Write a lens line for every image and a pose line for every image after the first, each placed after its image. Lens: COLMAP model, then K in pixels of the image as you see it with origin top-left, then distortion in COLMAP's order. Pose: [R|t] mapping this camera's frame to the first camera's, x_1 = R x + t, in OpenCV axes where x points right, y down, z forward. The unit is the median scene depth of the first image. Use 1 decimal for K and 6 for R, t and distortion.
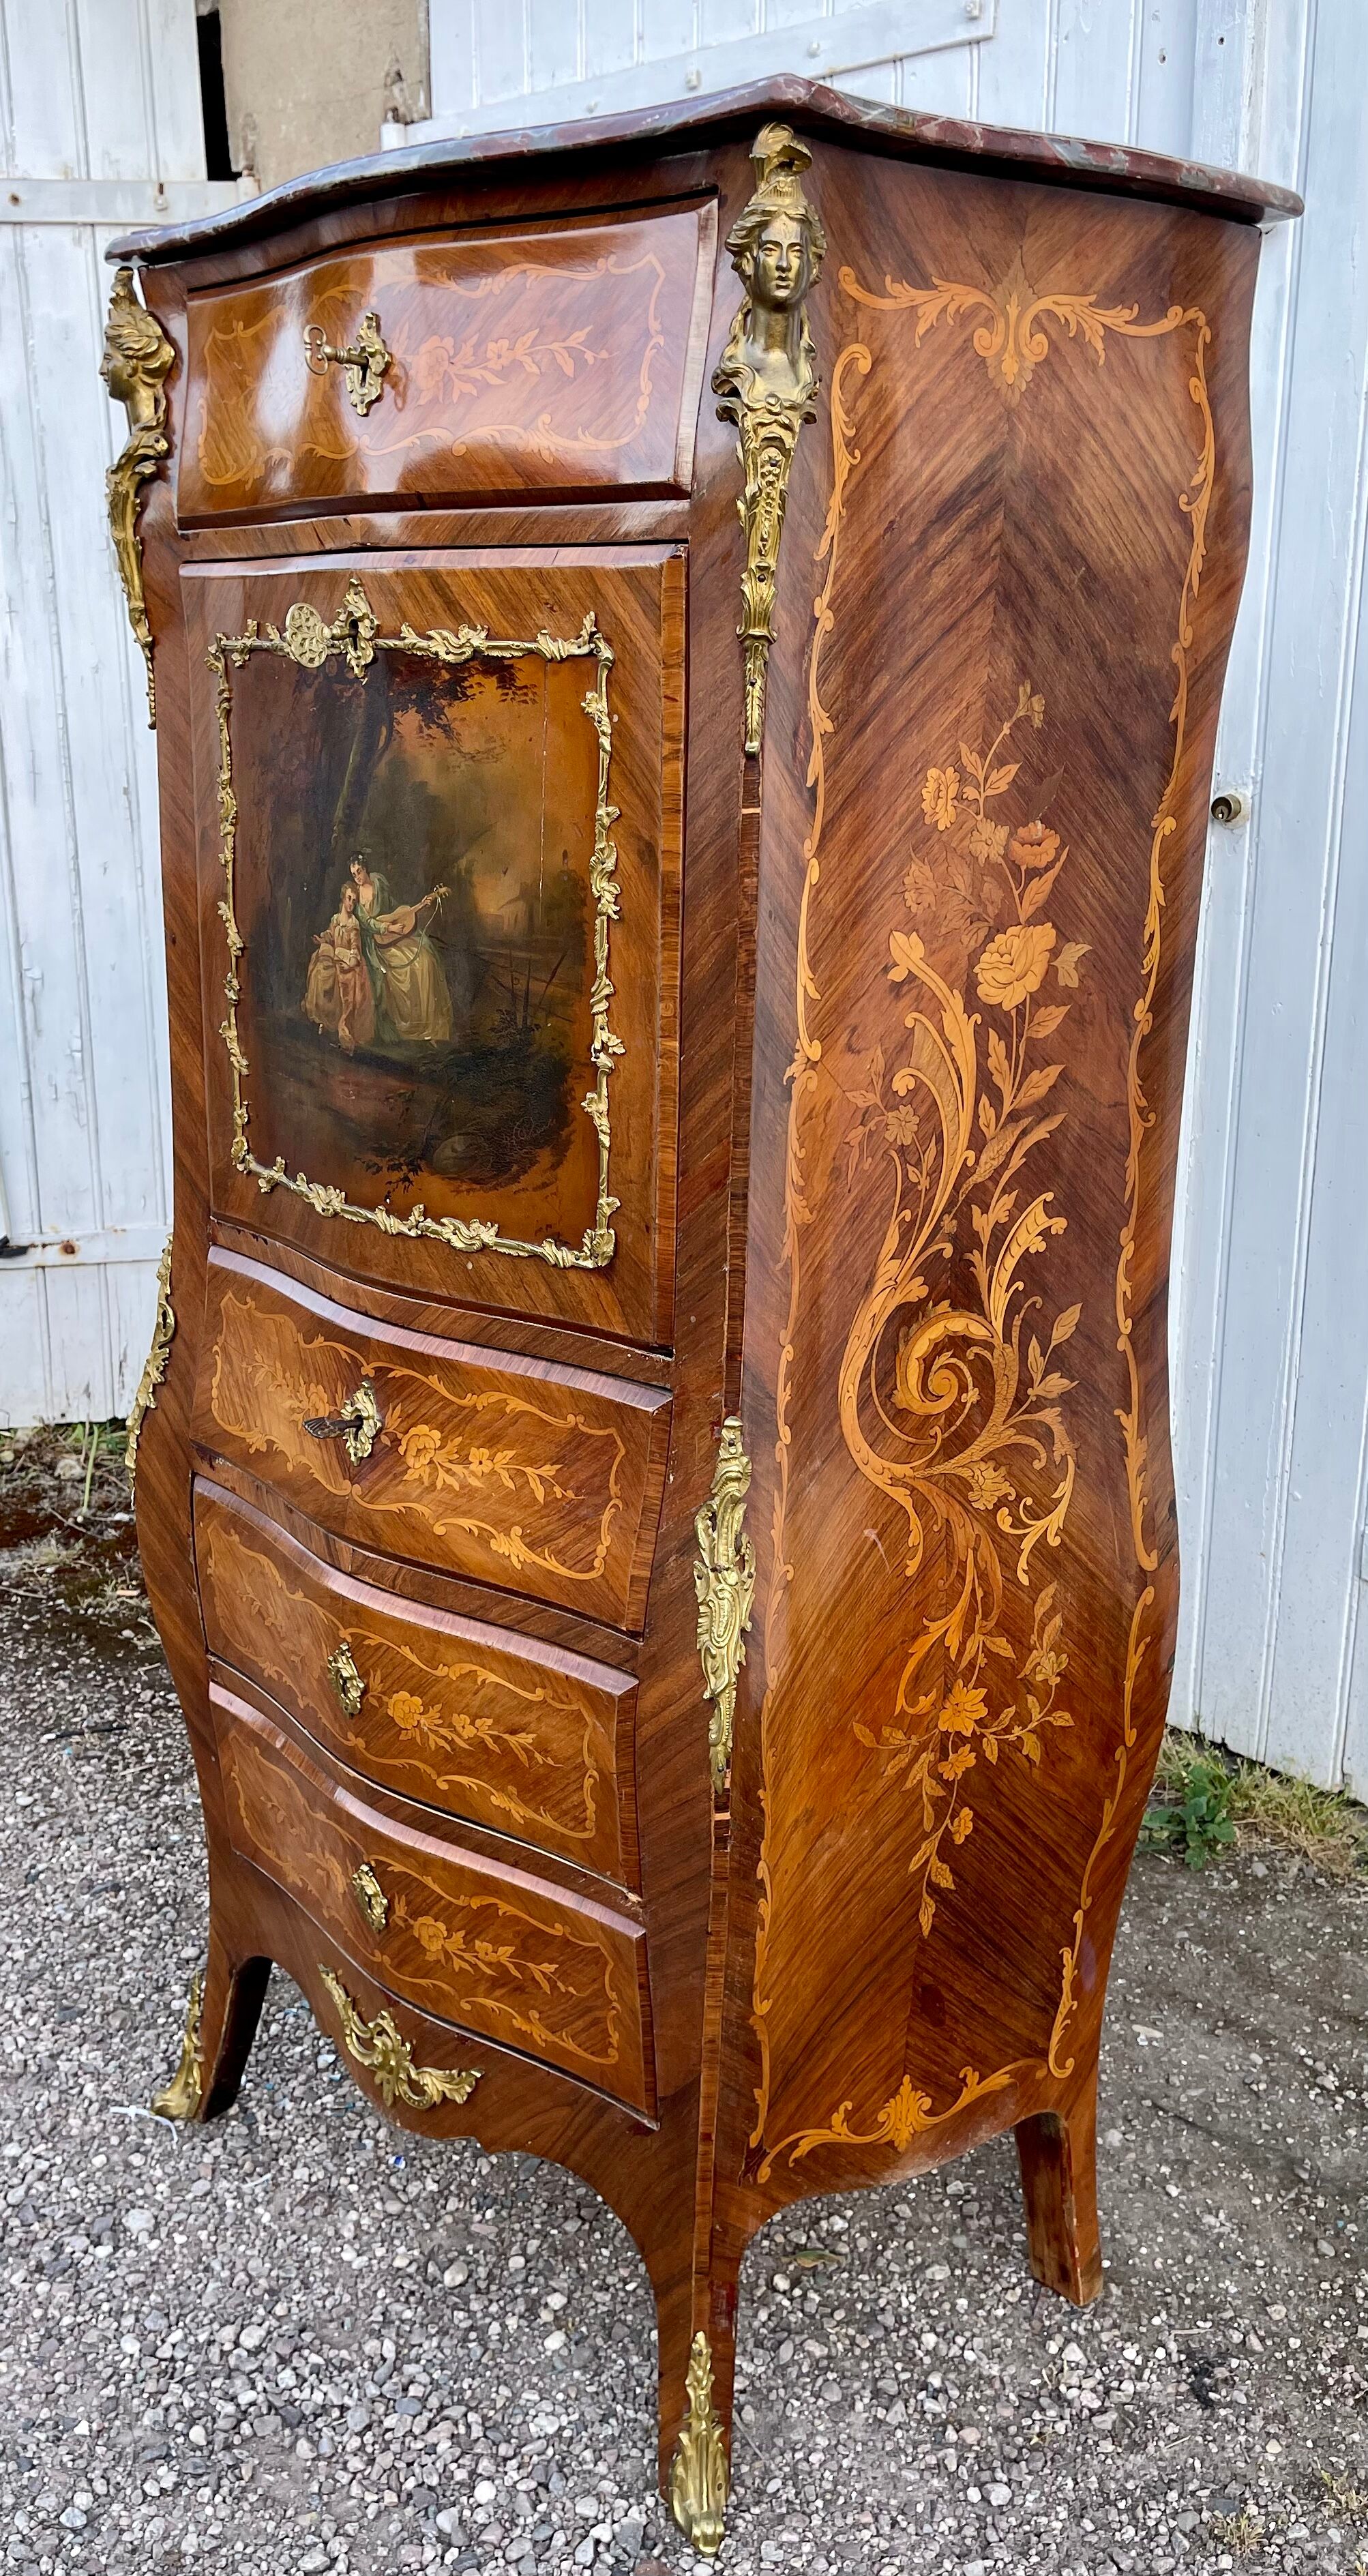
lens RADIAL K [[2089.5, 0, 633.3], [0, 2089.5, 1225.5], [0, 0, 1]] dist [0.050893, -0.060898]
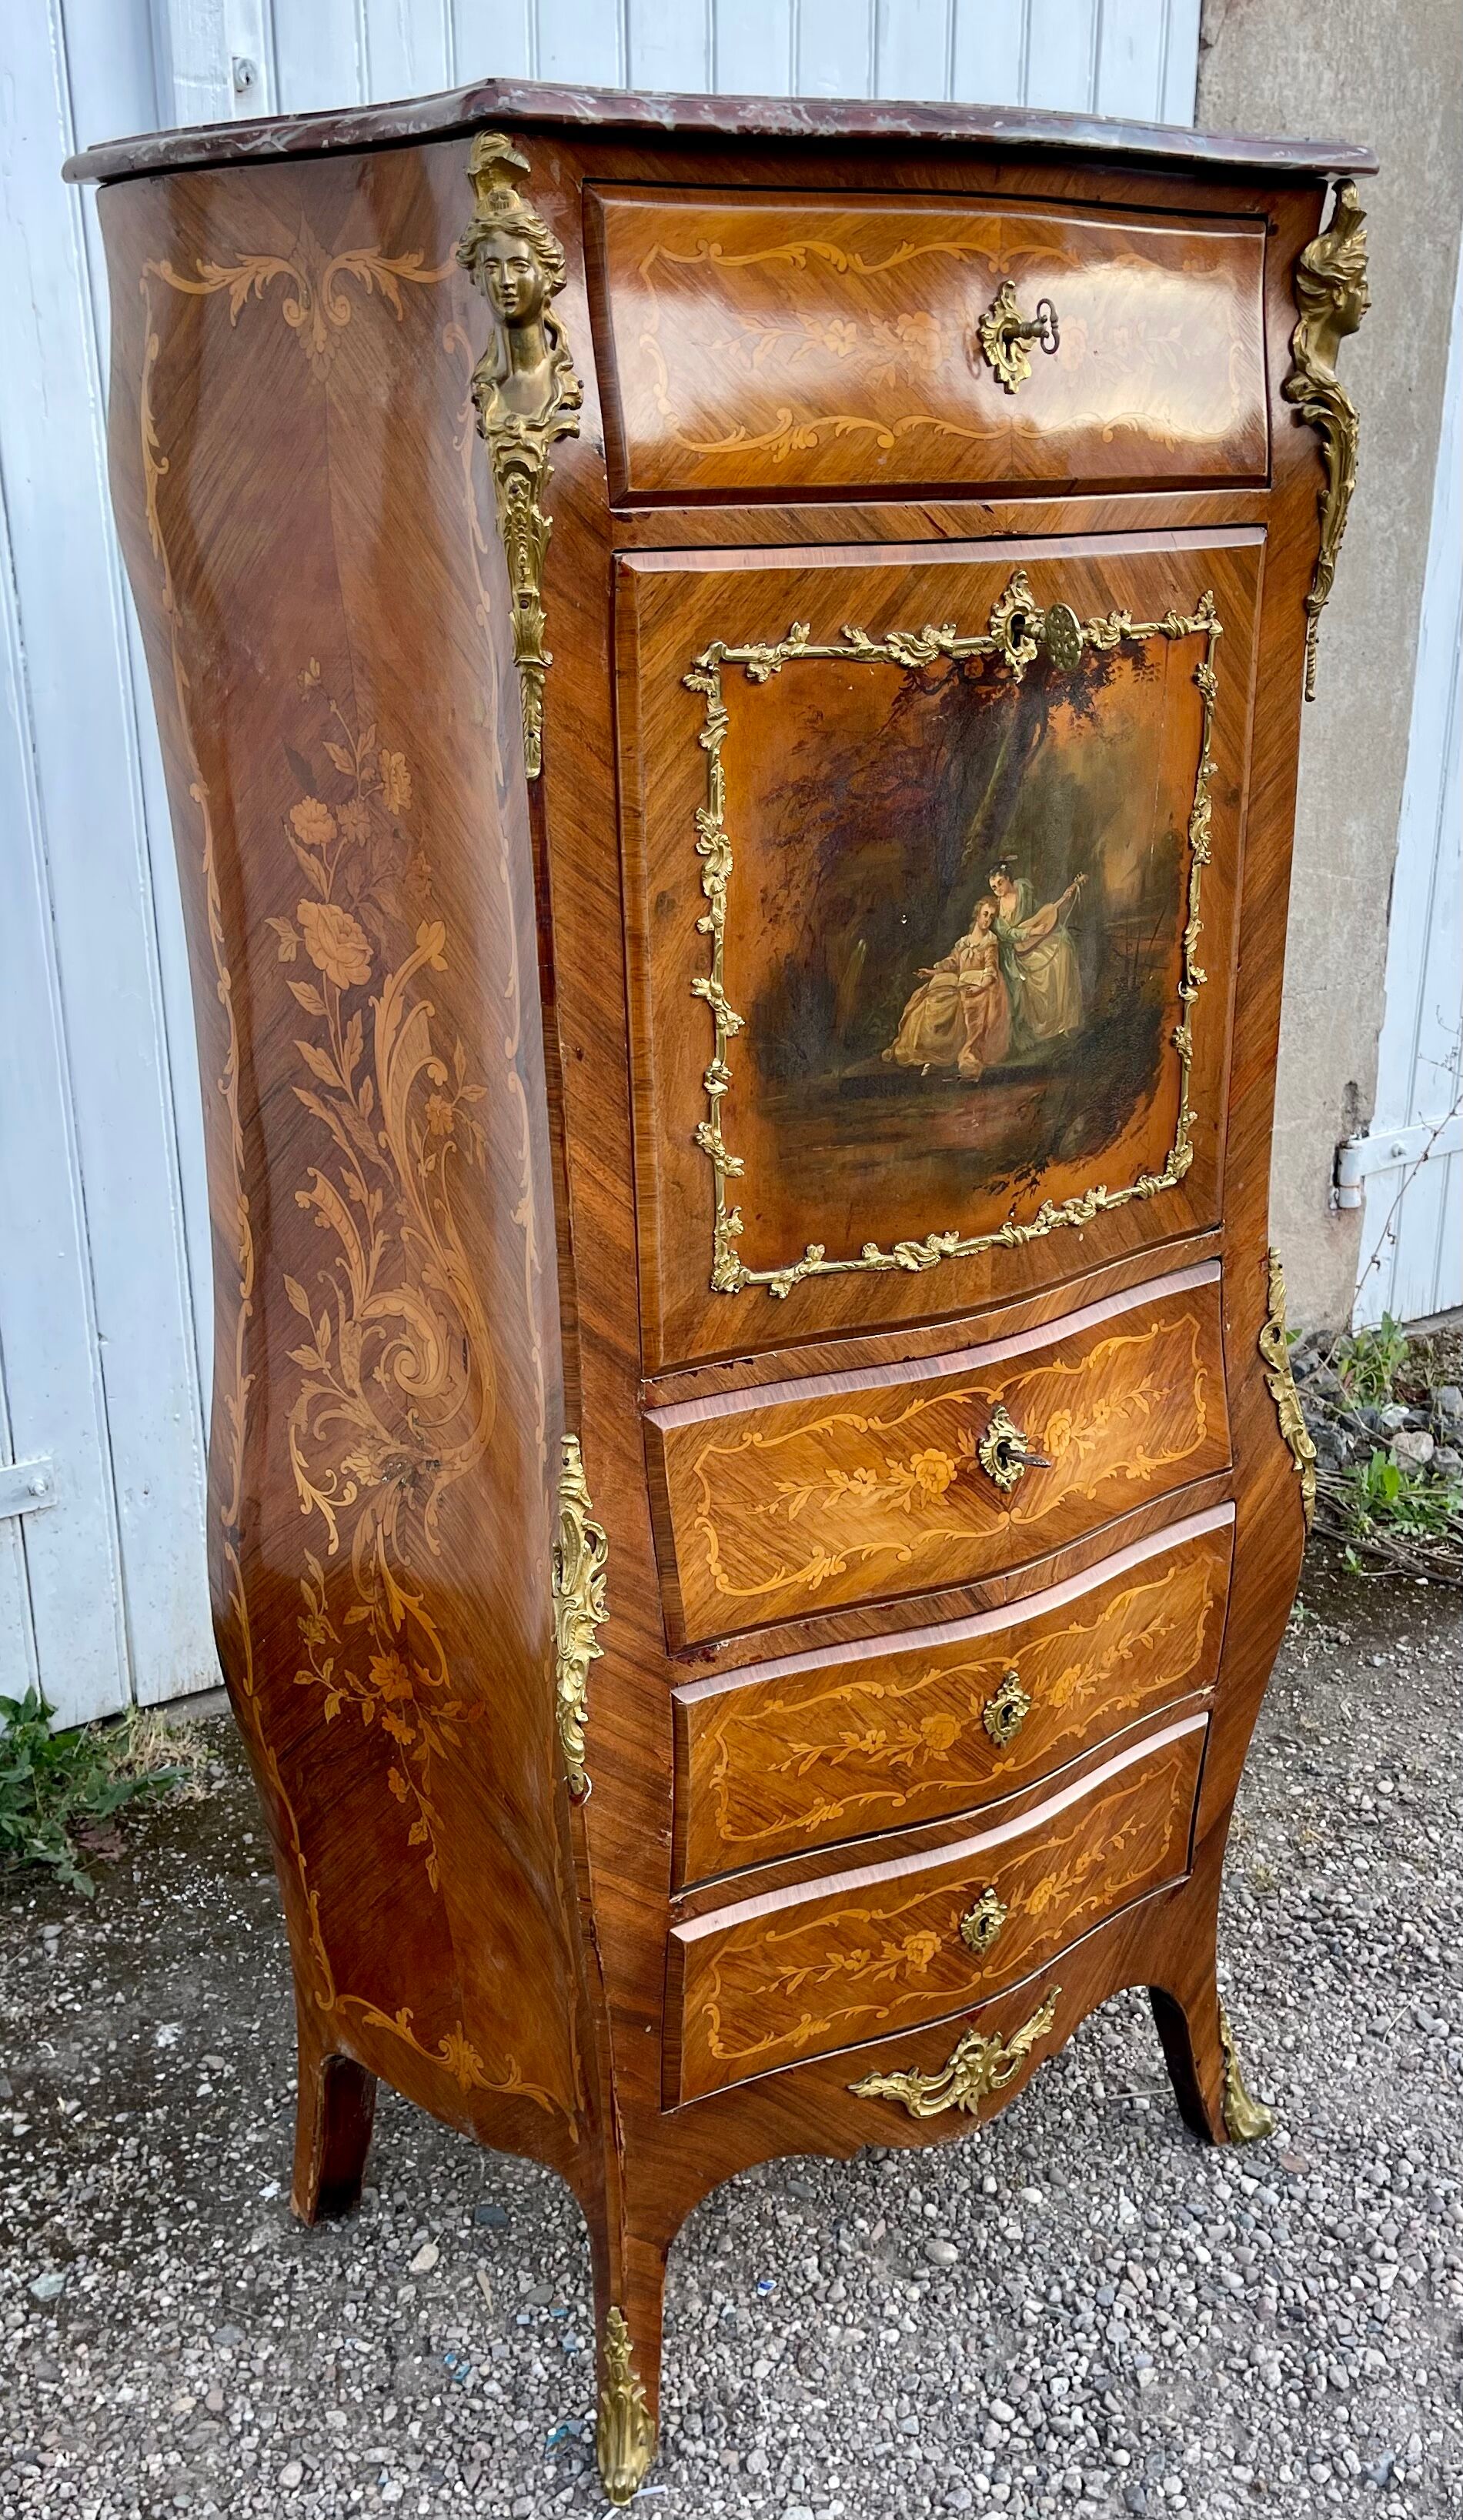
lens RADIAL K [[2379.6, 0, 814.7], [0, 2379.6, 1319.3], [0, 0, 1]] dist [0.034312, 0.000000]
pose [[0.187154, -0.363238, 0.912706, -1.091516], [0.254245, 0.915375, 0.312167, -0.315132], [-0.948859, 0.173627, 0.263667, 0.759983]]
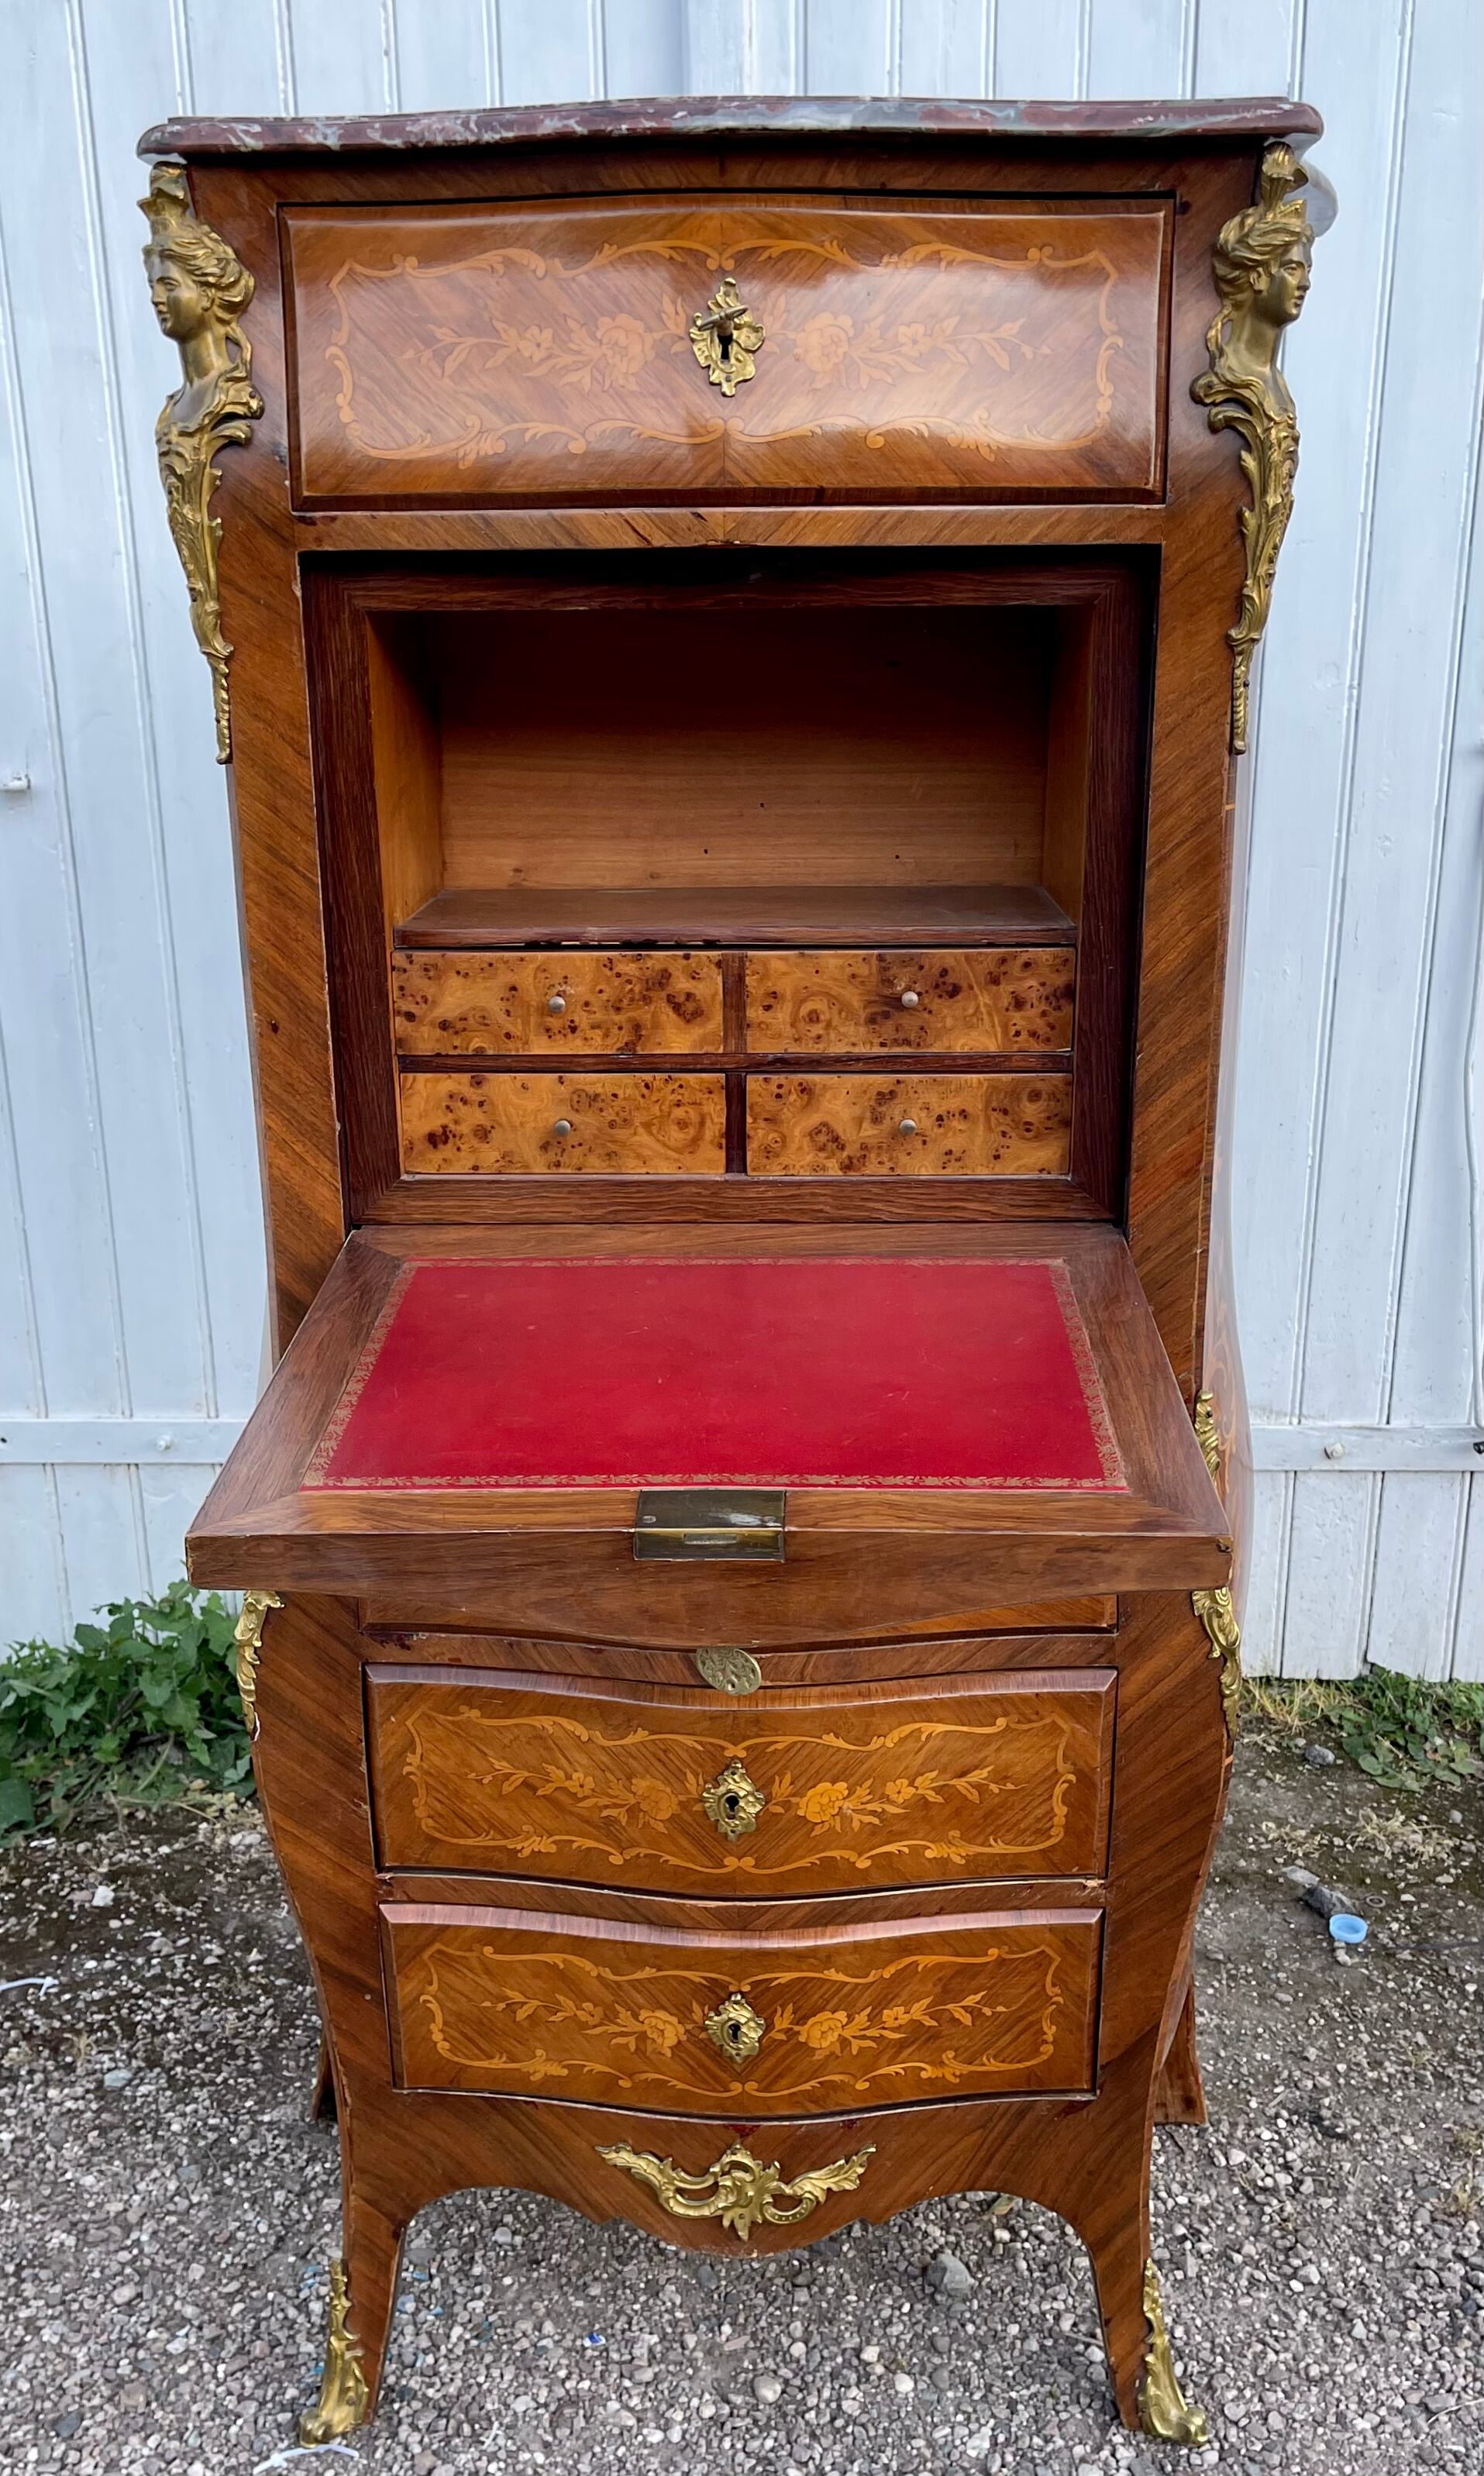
lens RADIAL K [[2390.7, 0, 740.7], [0, 2390.7, 1369.2], [0, 0, 1]] dist [0.029890, 0.000000]
pose [[0.734605, -0.234049, 0.636849, -0.750917], [0.188835, 0.972061, 0.139421, -0.110044], [-0.651687, 0.017840, 0.758278, 0.205481]]
